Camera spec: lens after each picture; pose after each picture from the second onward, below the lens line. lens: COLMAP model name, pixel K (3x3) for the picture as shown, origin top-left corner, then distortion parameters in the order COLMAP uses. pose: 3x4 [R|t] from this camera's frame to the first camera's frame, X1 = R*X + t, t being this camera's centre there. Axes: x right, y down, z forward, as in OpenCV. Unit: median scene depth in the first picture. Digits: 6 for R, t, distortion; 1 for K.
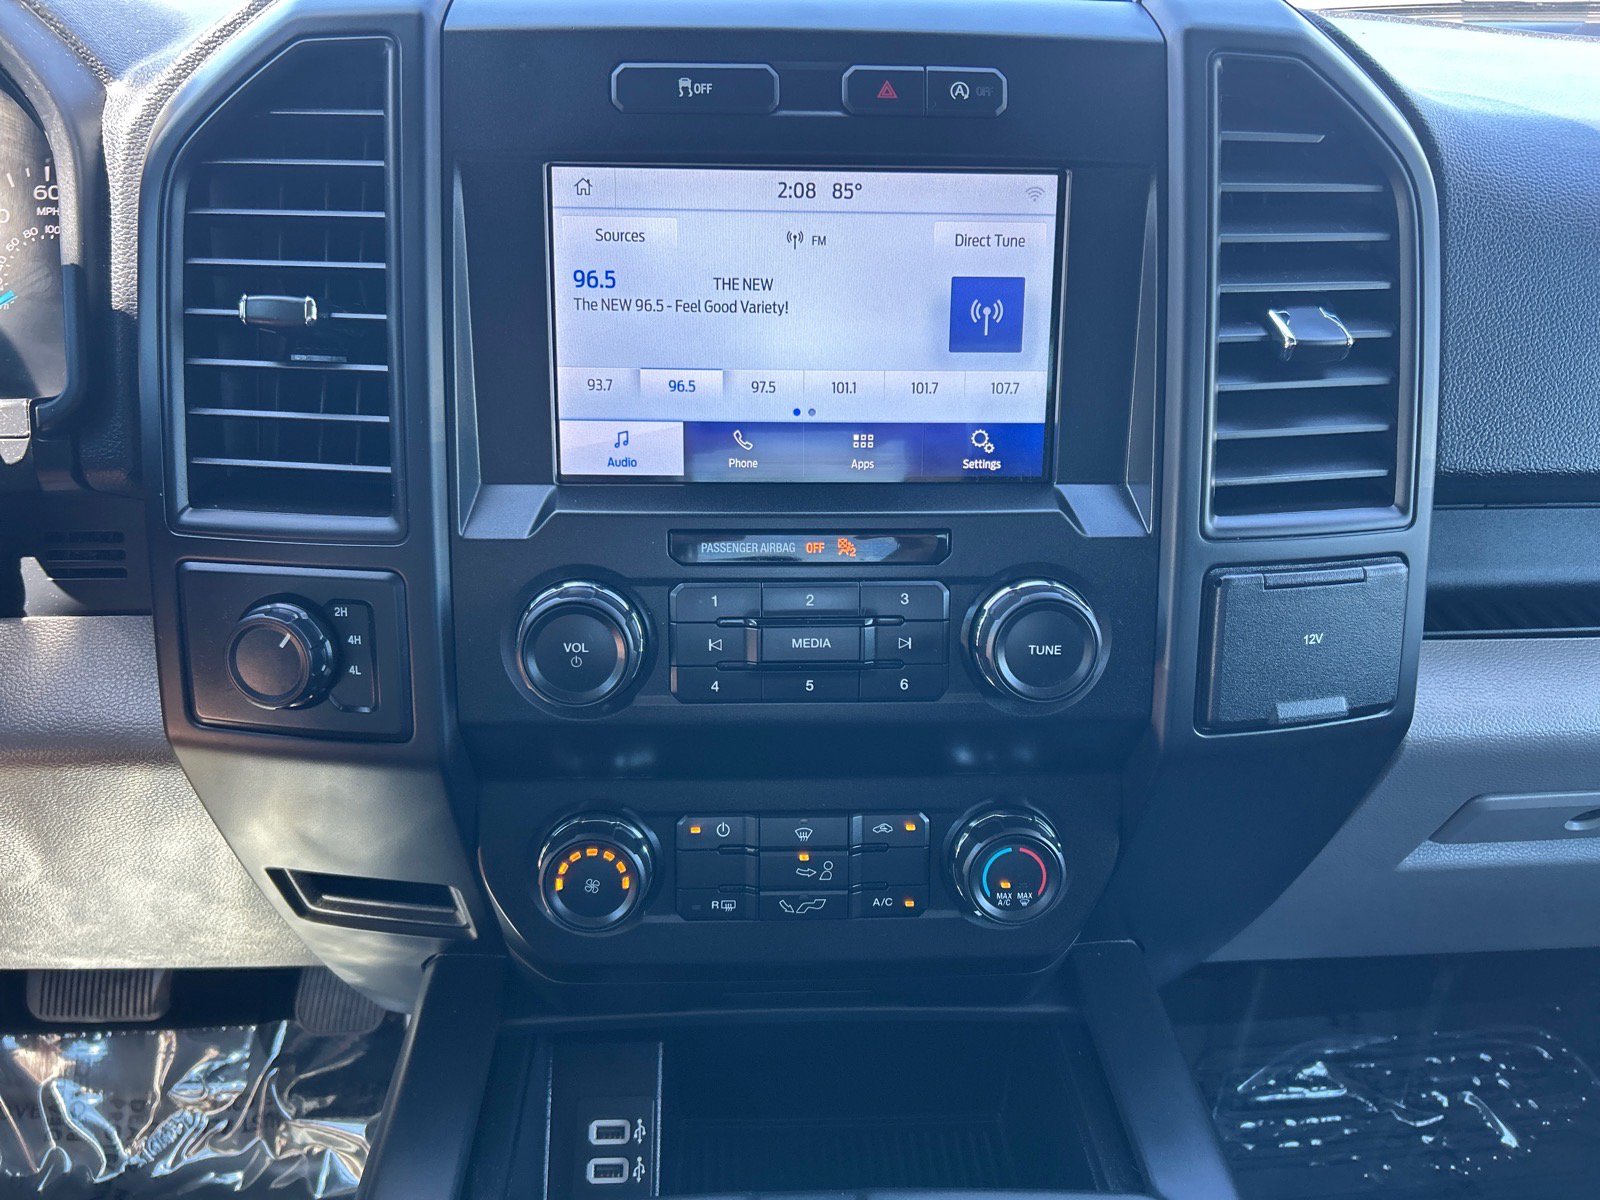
lens RADIAL K [[1206.2, 0, 800.0], [0, 1206.2, 600.0], [0, 0, 1]] dist [0.058148, -0.093884]
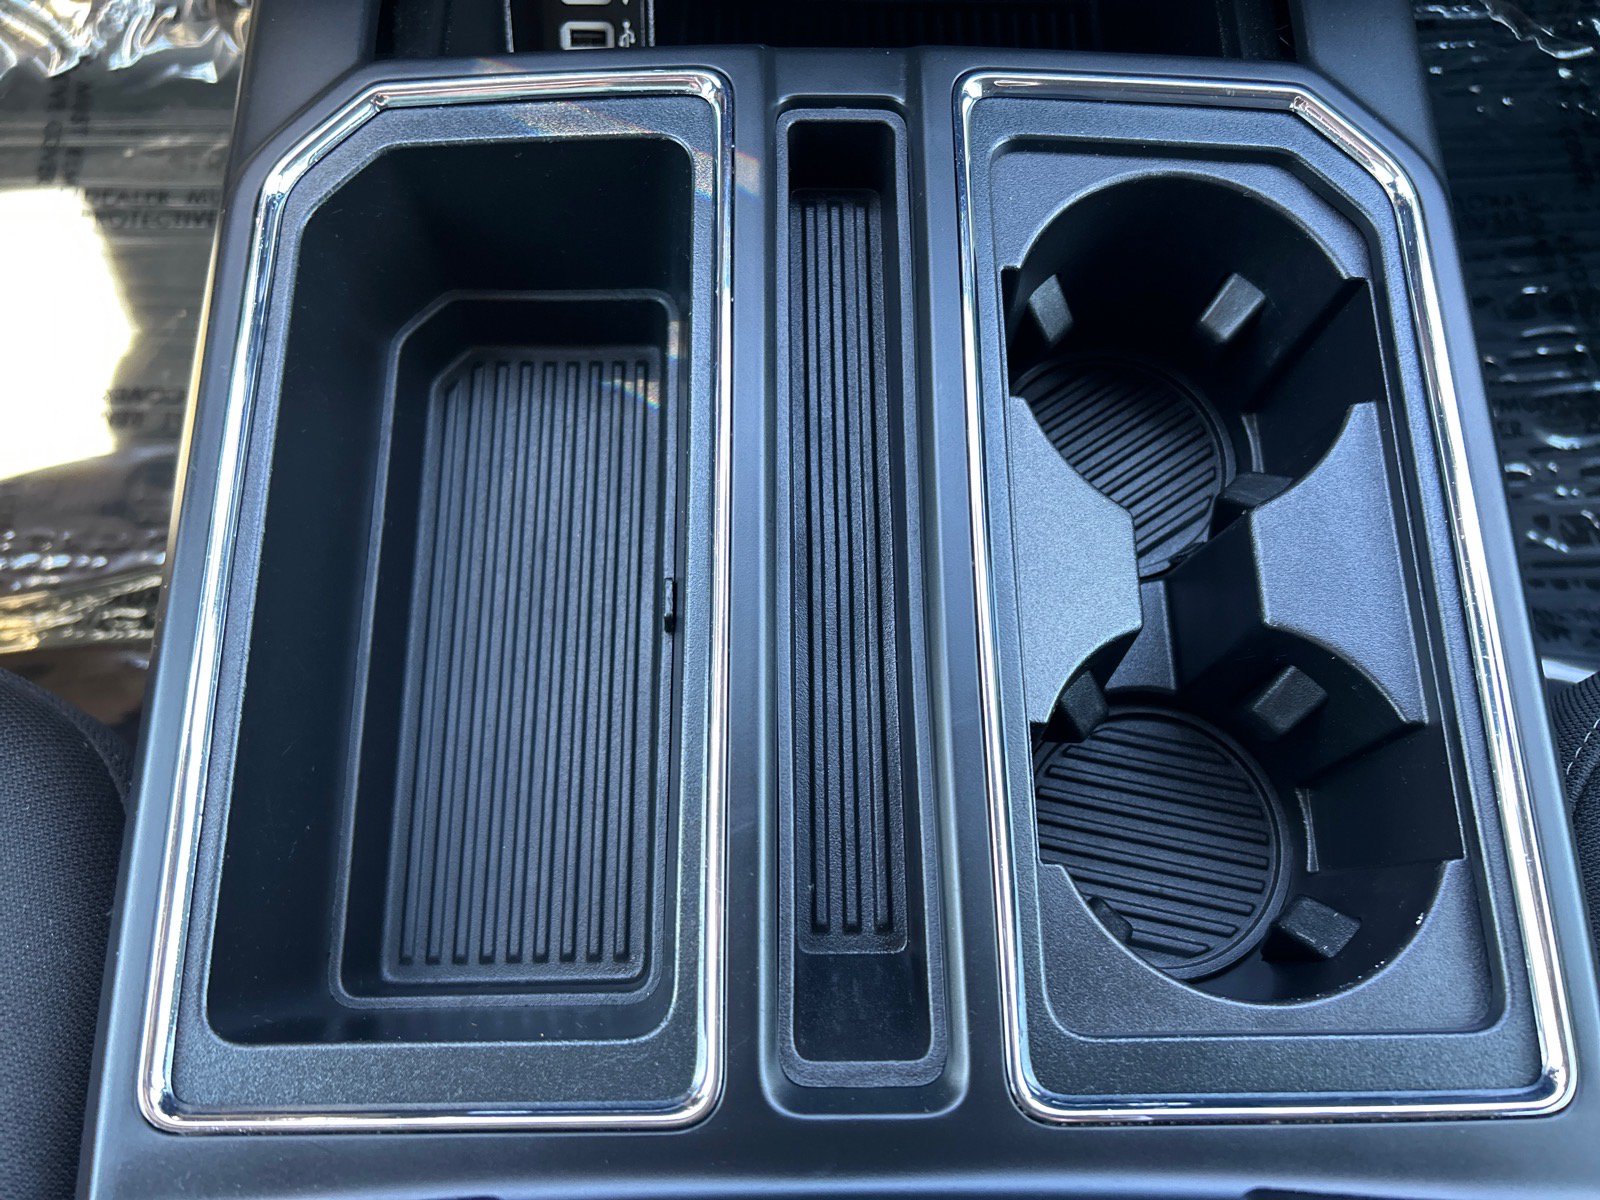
lens RADIAL K [[1211.3, 0, 788.4], [0, 1211.3, 602.5], [0, 0, 1]] dist [0.055221, -0.065120]
pose [[0.998694, 0.039013, -0.032997, 0.013855], [-0.002776, 0.686256, 0.727354, 0.180531], [0.051020, -0.726313, 0.685468, 0.252154]]
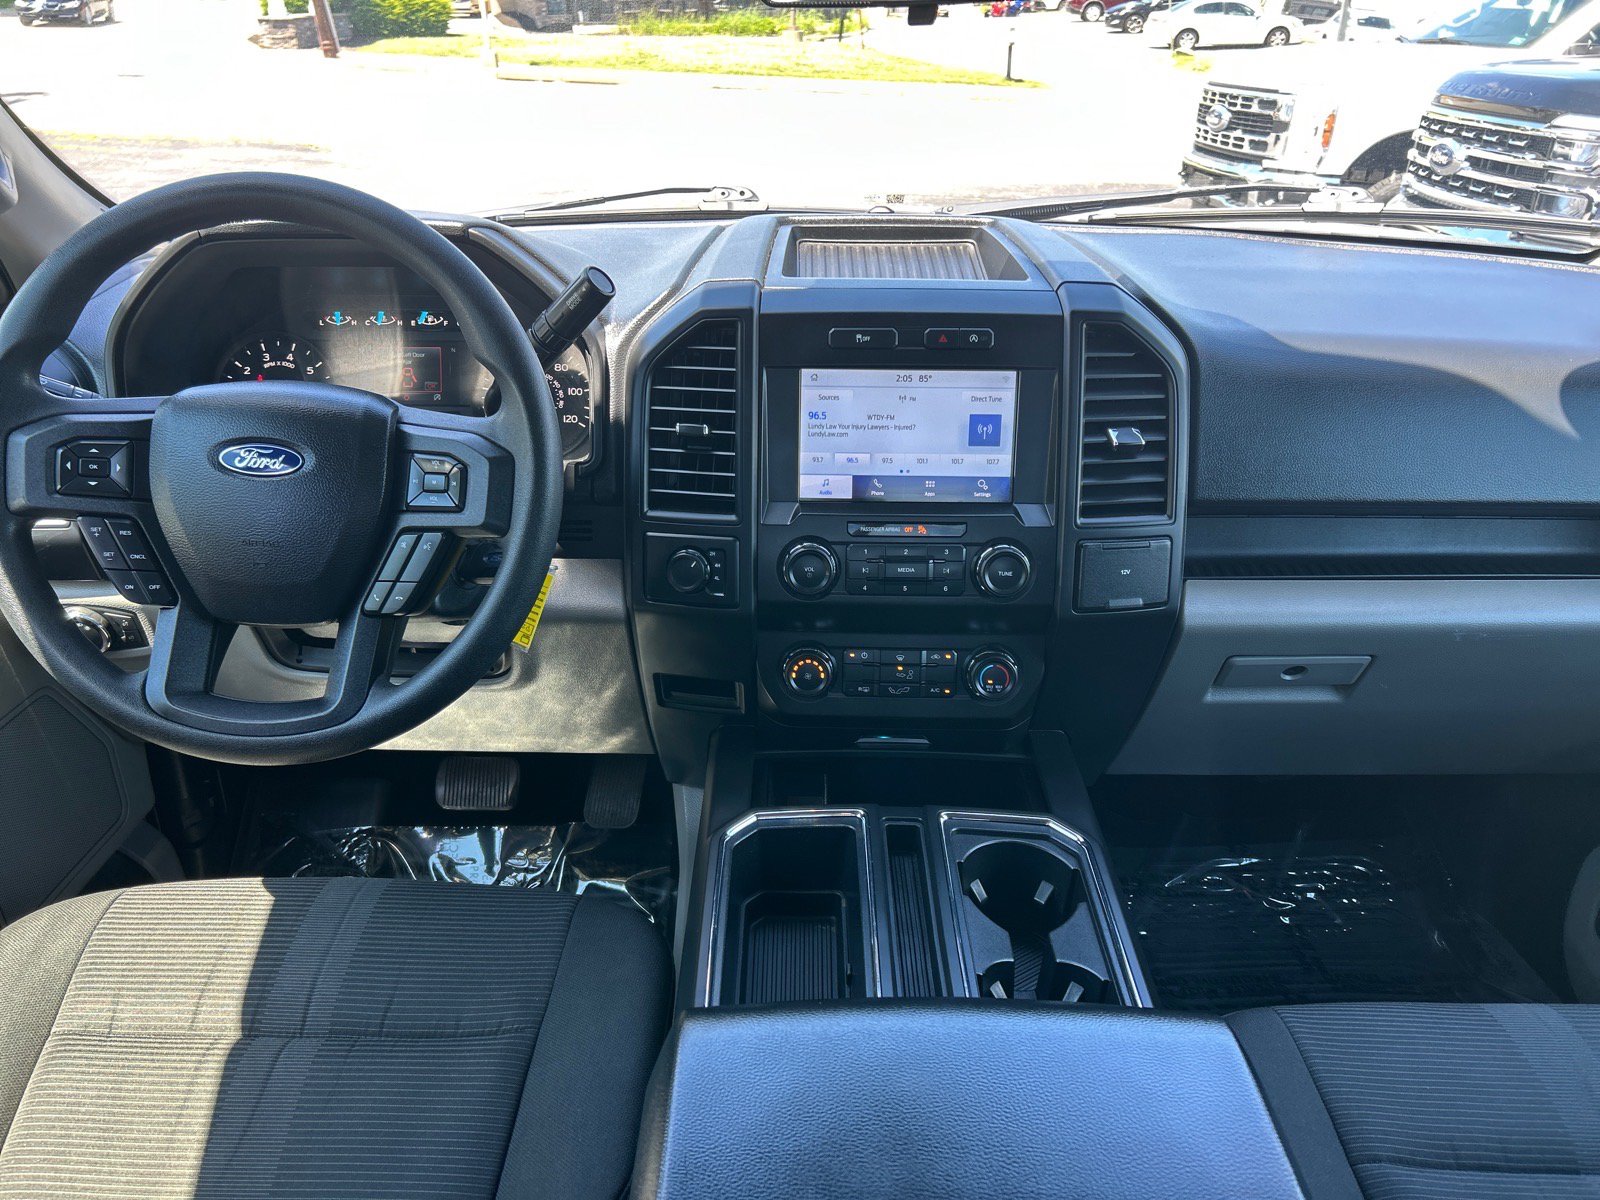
lens RADIAL K [[1193.4, 0, 790.3], [0, 1193.4, 619.5], [0, 0, 1]] dist [0.131808, -0.170483]
pose [[0.997609, 0.017379, -0.066888, -0.056639], [-0.016974, 0.999834, 0.006614, 0.116697], [0.066992, -0.005463, 0.997739, -1.304228]]
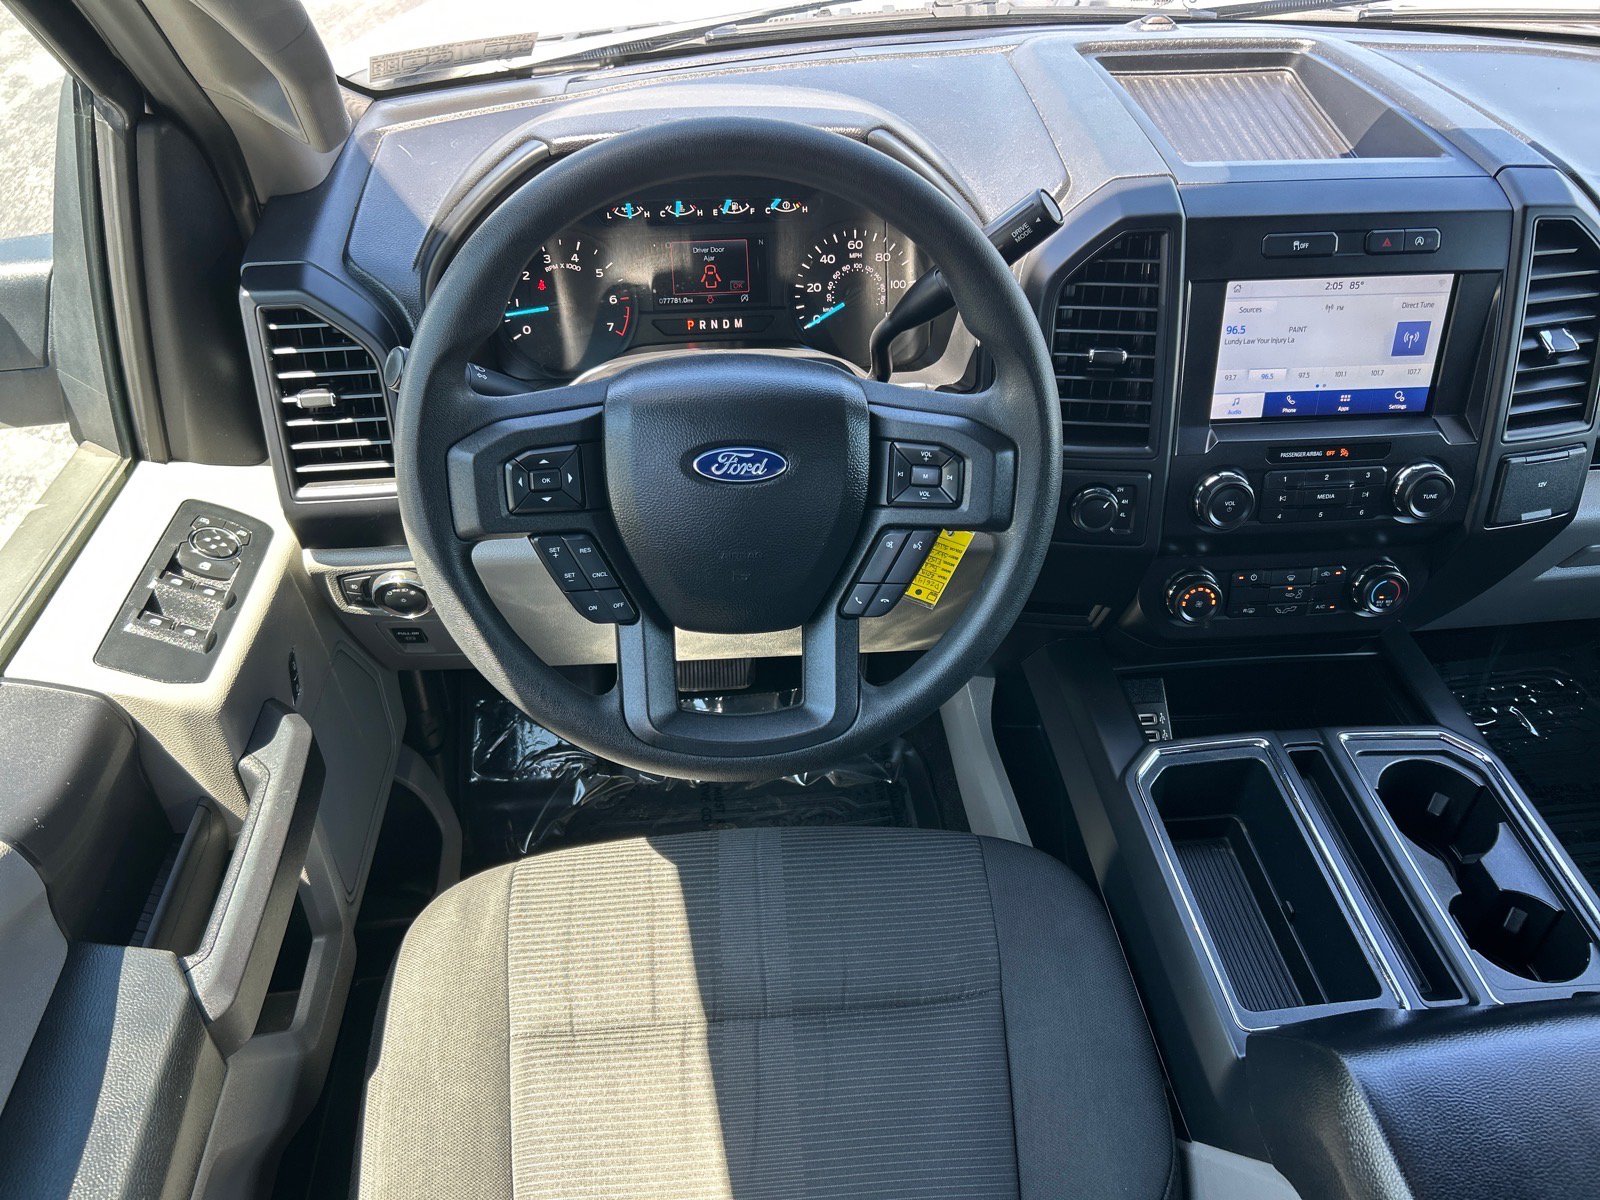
lens RADIAL K [[1206.2, 0, 800.0], [0, 1206.2, 600.0], [0, 0, 1]] dist [0.058148, -0.093884]
pose [[0.998896, -0.034263, 0.032137, -0.992207], [0.025698, 0.971236, 0.236730, -0.318575], [-0.039323, -0.235643, 0.971044, -1.133691]]
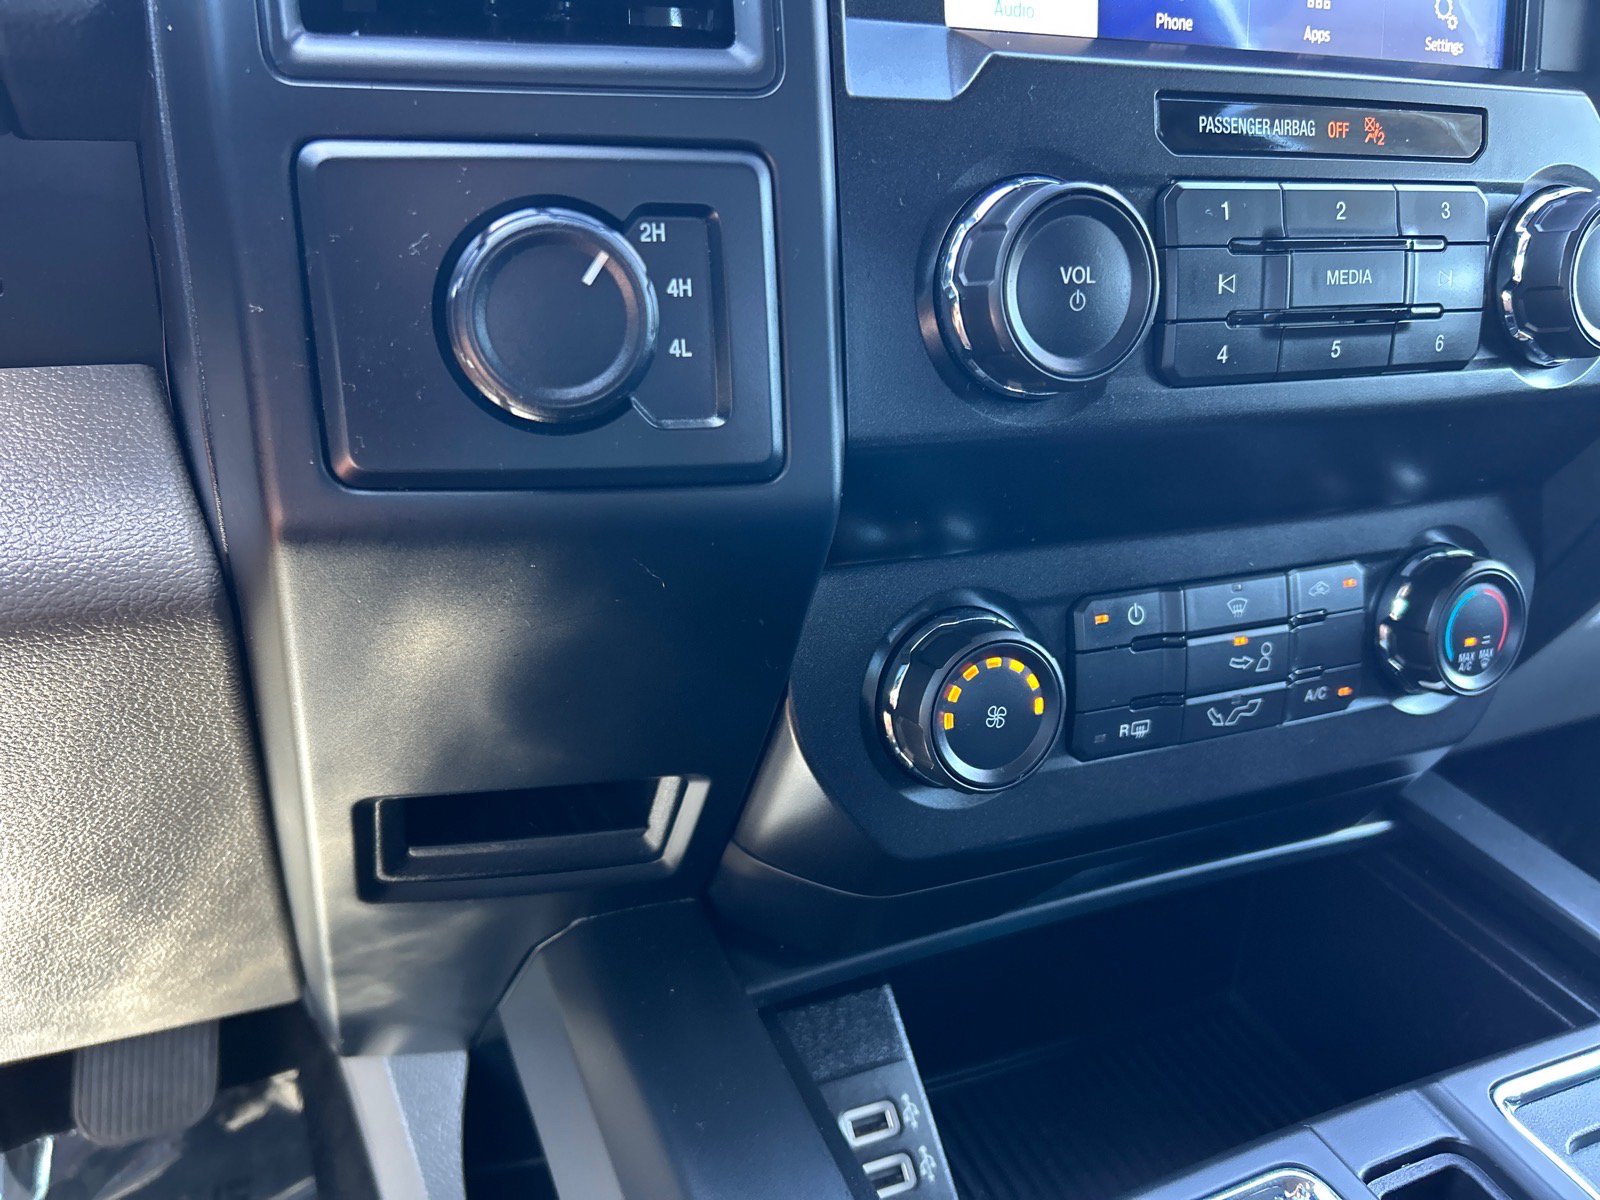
lens RADIAL K [[1211.3, 0, 788.4], [0, 1211.3, 602.5], [0, 0, 1]] dist [0.055221, -0.065120]
pose [[0.935980, -0.109595, 0.334561, -0.489632], [0.105523, 0.993953, 0.030383, 0.151061], [-0.335867, 0.006867, 0.941884, 0.458190]]
